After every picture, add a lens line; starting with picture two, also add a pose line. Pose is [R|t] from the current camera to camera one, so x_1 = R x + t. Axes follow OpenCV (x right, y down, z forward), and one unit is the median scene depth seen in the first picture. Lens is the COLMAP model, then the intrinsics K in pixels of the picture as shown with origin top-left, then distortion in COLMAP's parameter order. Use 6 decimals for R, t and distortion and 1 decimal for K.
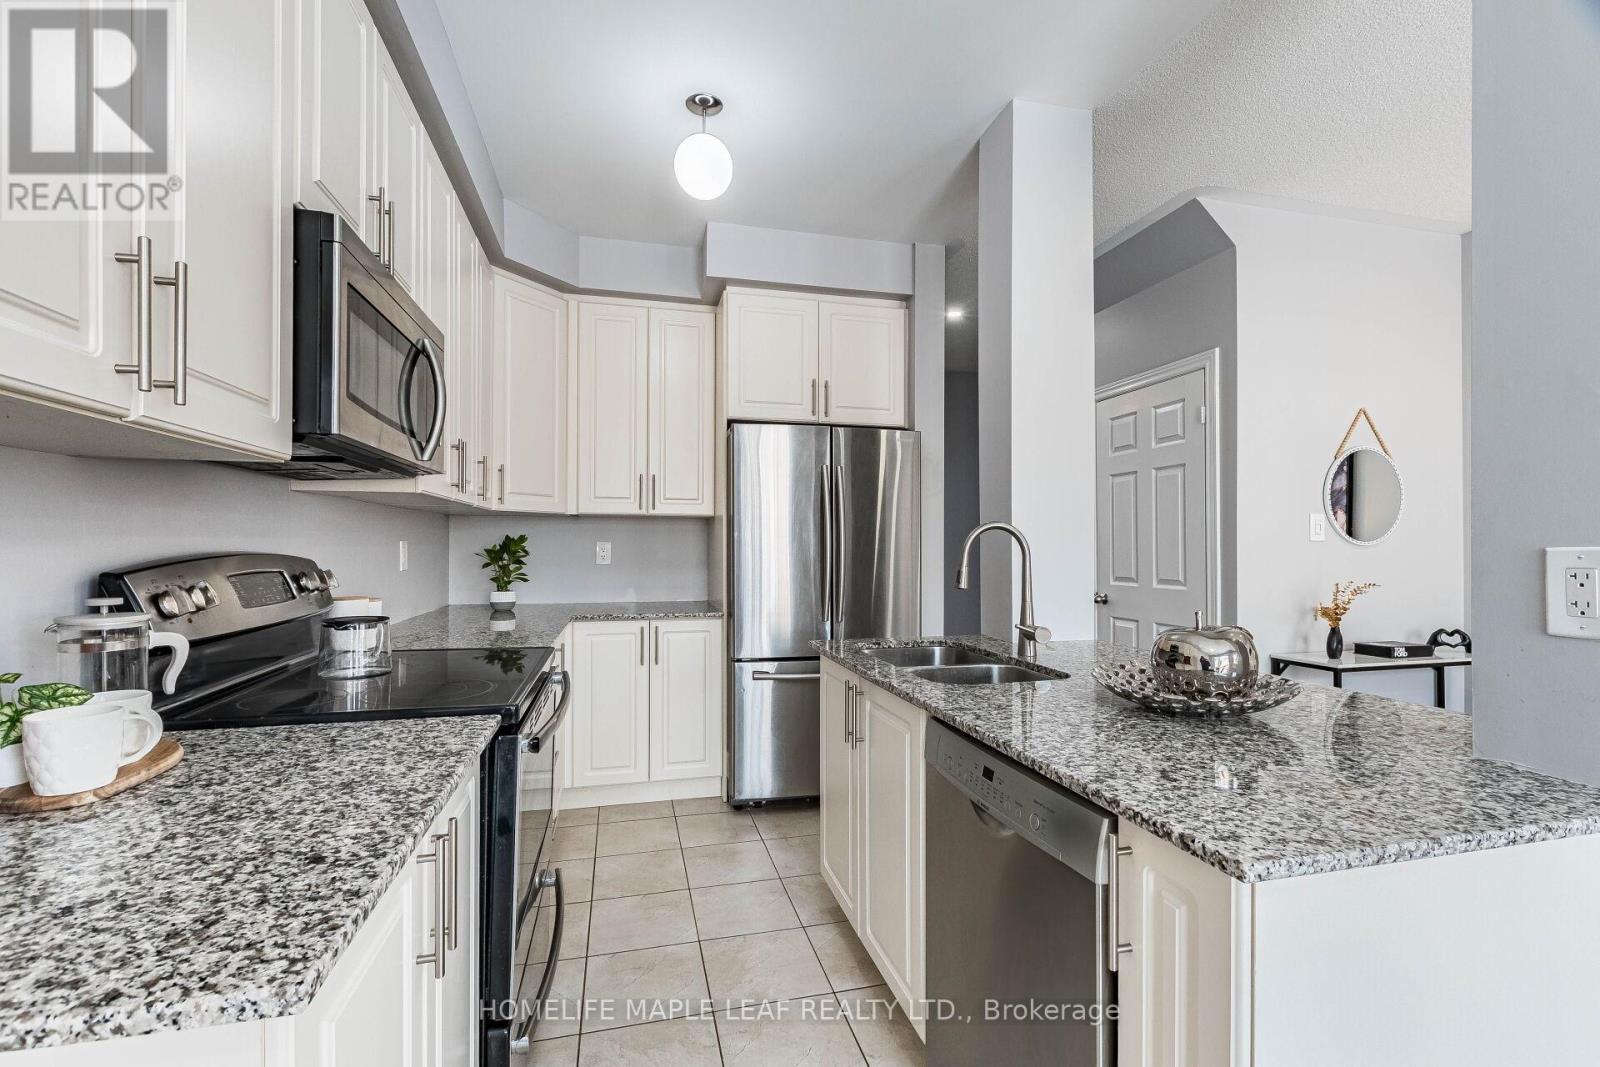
lens RADIAL K [[691.1, 0, 803.3], [0, 691.1, 542.4], [0, 0, 1]] dist [0.003231, 0.000002]
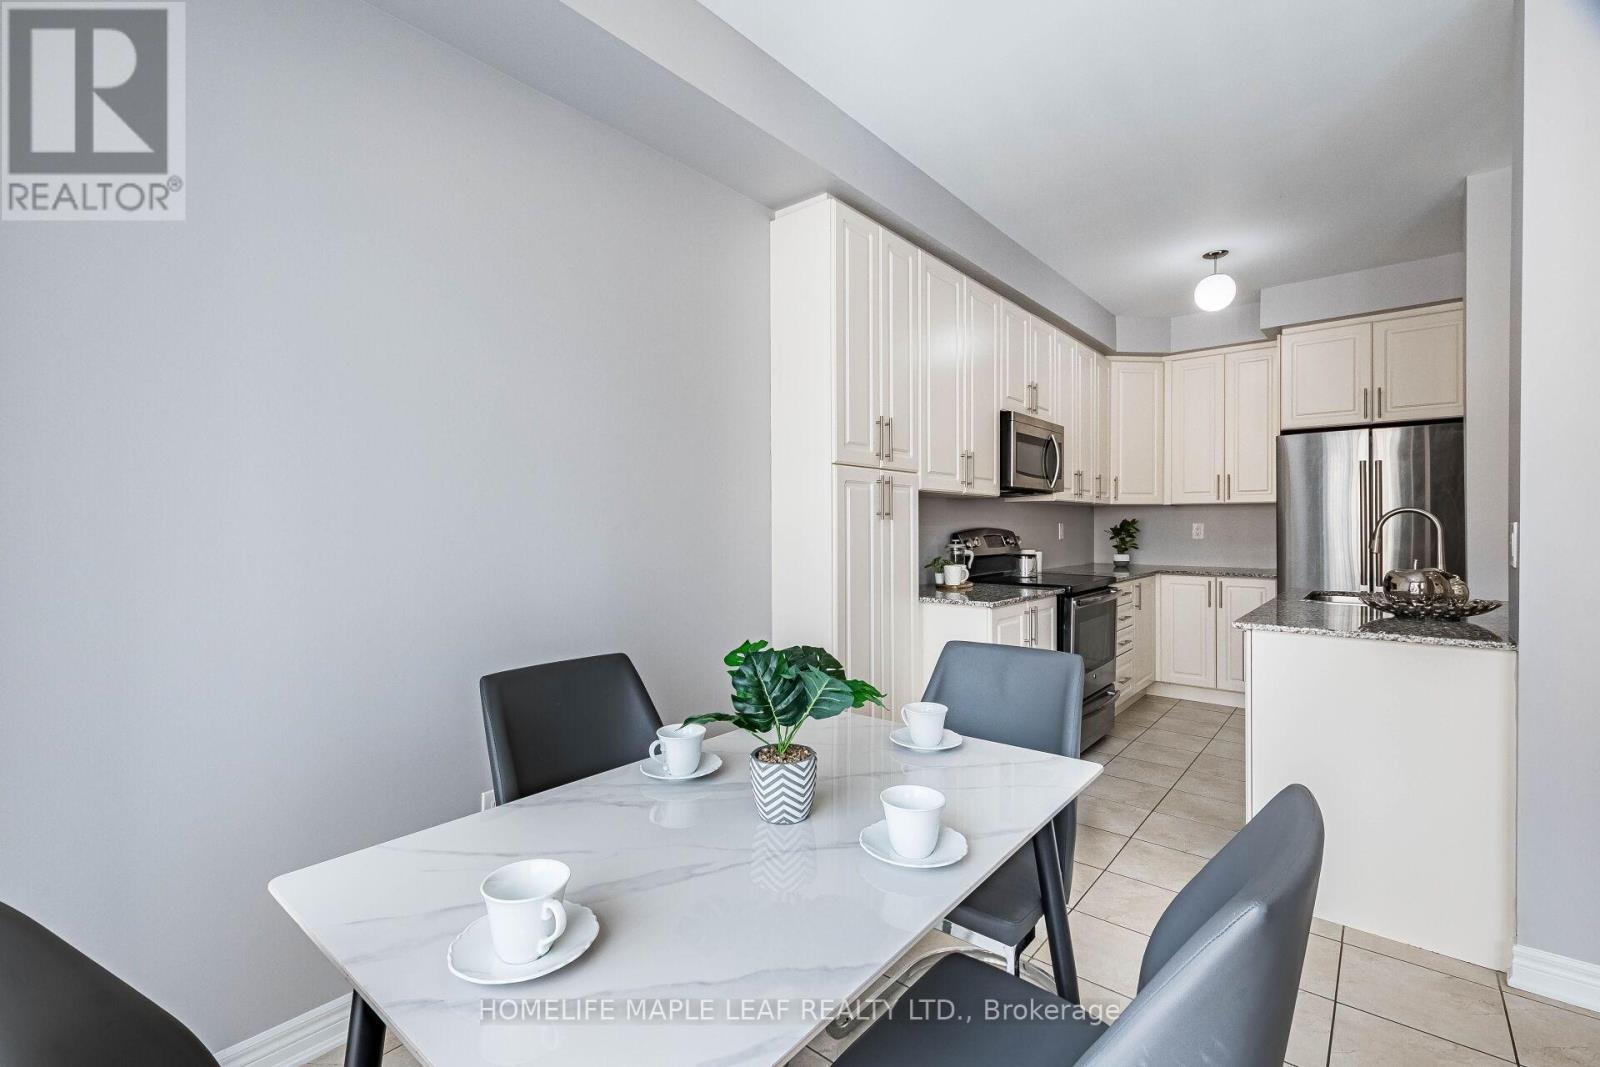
lens RADIAL K [[704.9, 0, 800.0], [0, 704.9, 533.5], [0, 0, 1]] dist [-0.000606, -0.000133]
pose [[0.577295, 0.005960, -0.816514, 0.502346], [0.004295, 0.999937, 0.010336, 0.002900], [0.816524, -0.009474, 0.577233, -0.588697]]
